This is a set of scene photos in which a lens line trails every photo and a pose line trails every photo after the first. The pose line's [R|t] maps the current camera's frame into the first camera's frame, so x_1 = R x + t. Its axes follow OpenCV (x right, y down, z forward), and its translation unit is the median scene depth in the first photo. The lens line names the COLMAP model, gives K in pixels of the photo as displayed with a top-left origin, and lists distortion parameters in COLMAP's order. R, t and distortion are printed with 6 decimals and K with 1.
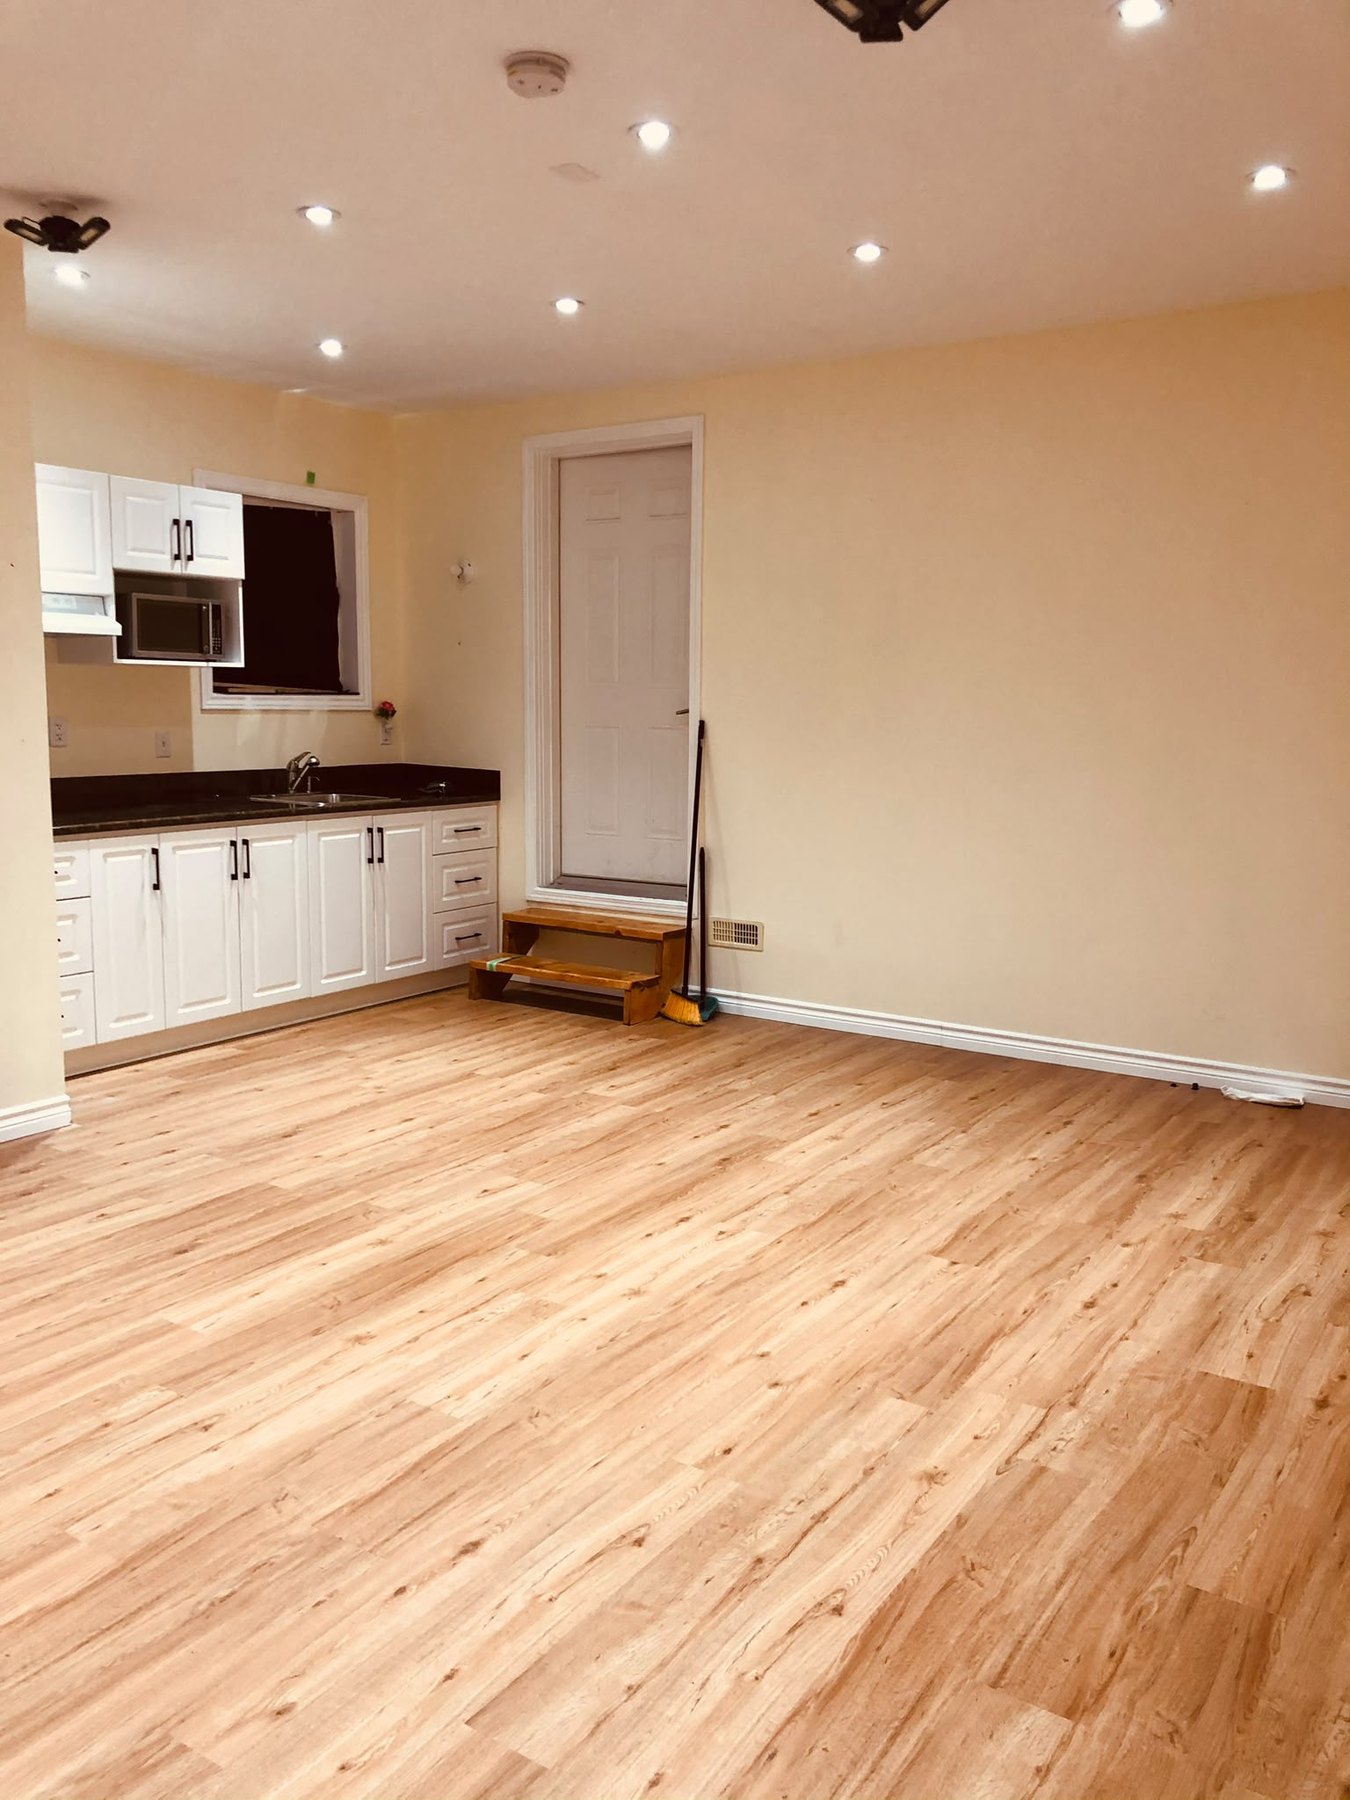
lens RADIAL K [[1483.4, 0, 617.2], [0, 1483.4, 899.0], [0, 0, 1]] dist [0.070538, -0.124942]
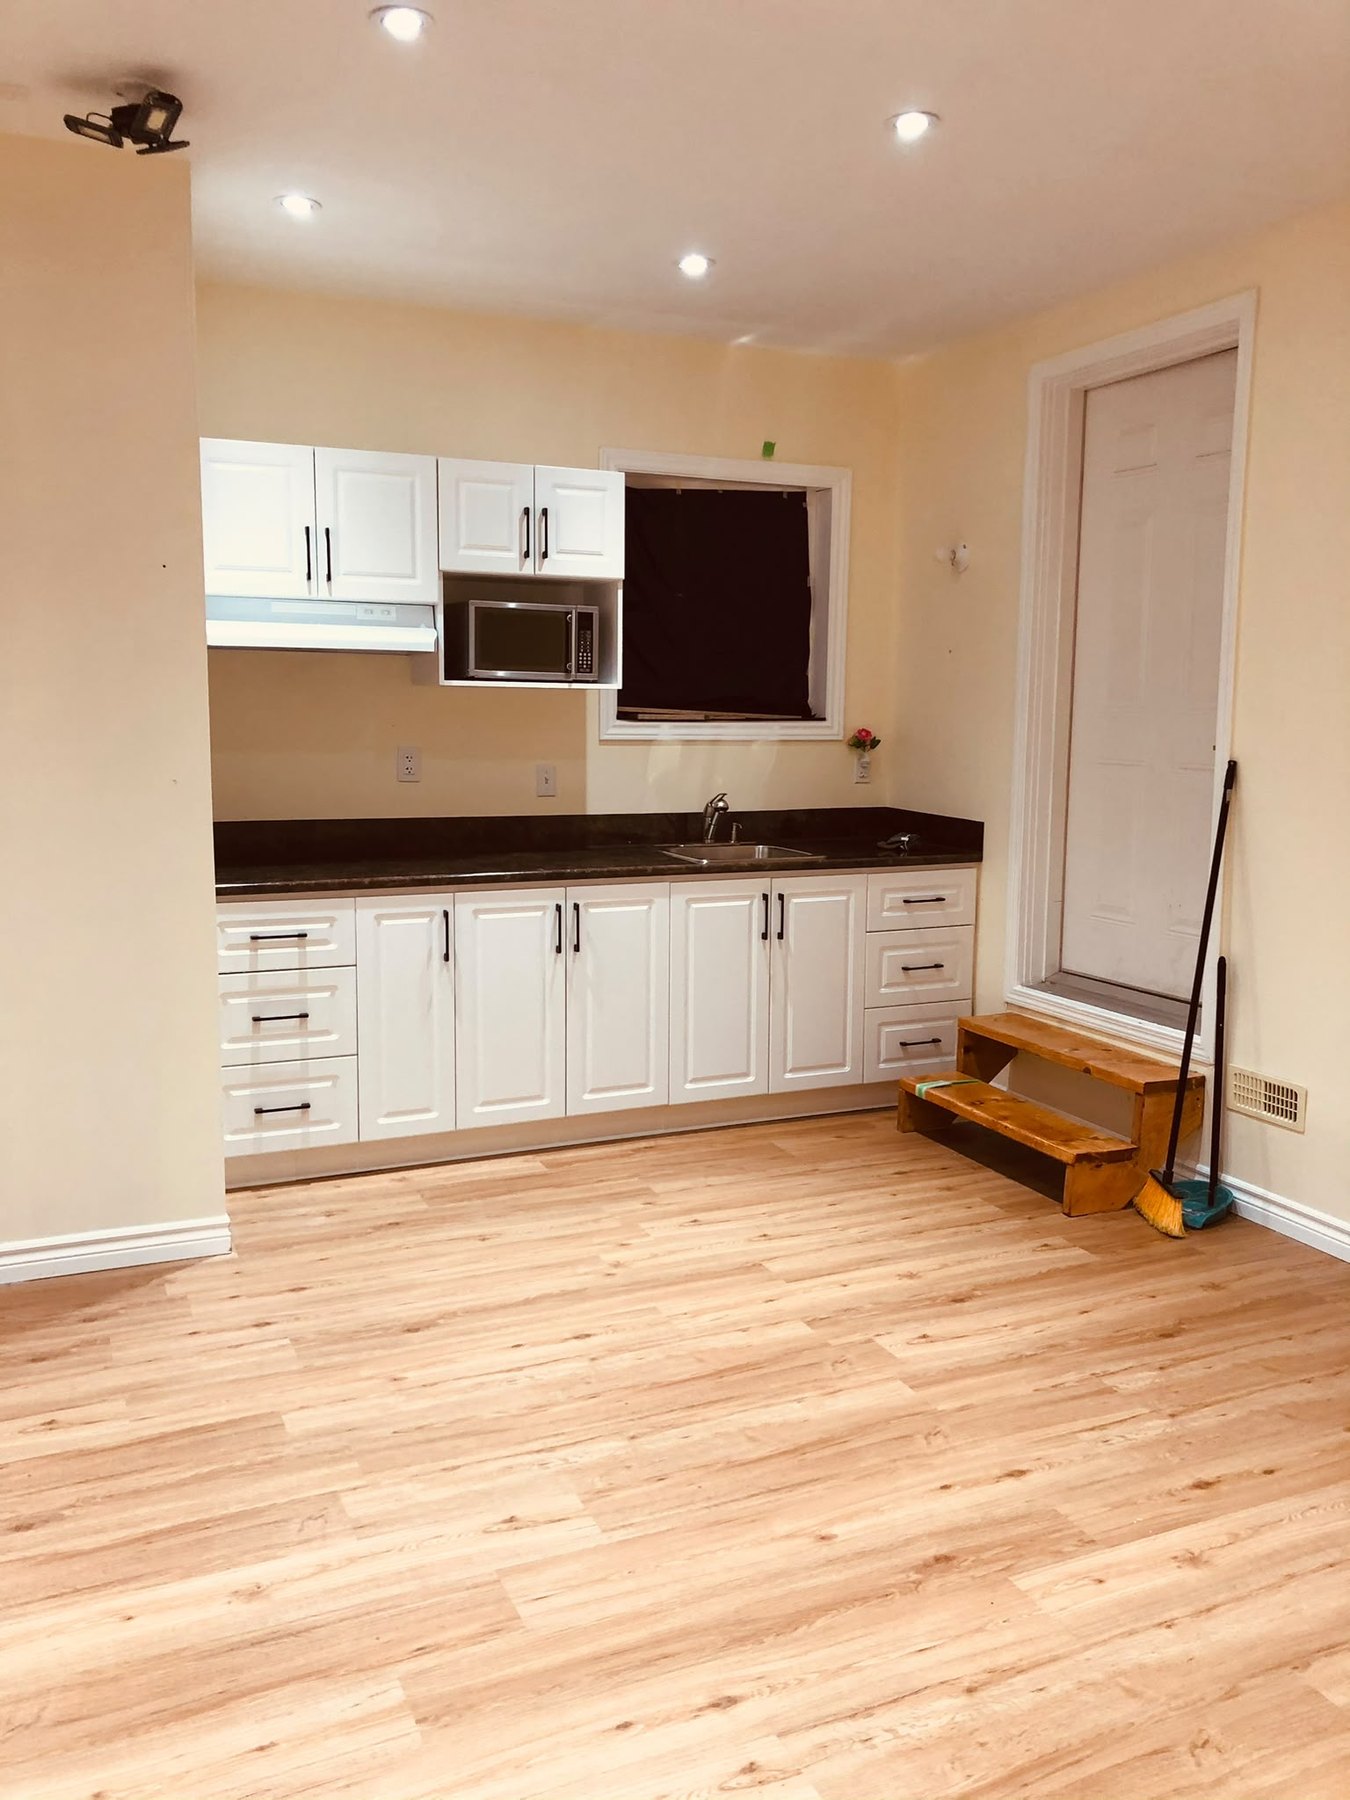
lens RADIAL K [[1483.4, 0, 617.2], [0, 1483.4, 899.0], [0, 0, 1]] dist [0.070538, -0.124942]
pose [[0.855202, 0.064350, -0.514285, 0.183688], [-0.070175, 0.997502, 0.008119, -0.052078], [0.513523, 0.029147, 0.857581, 0.340113]]
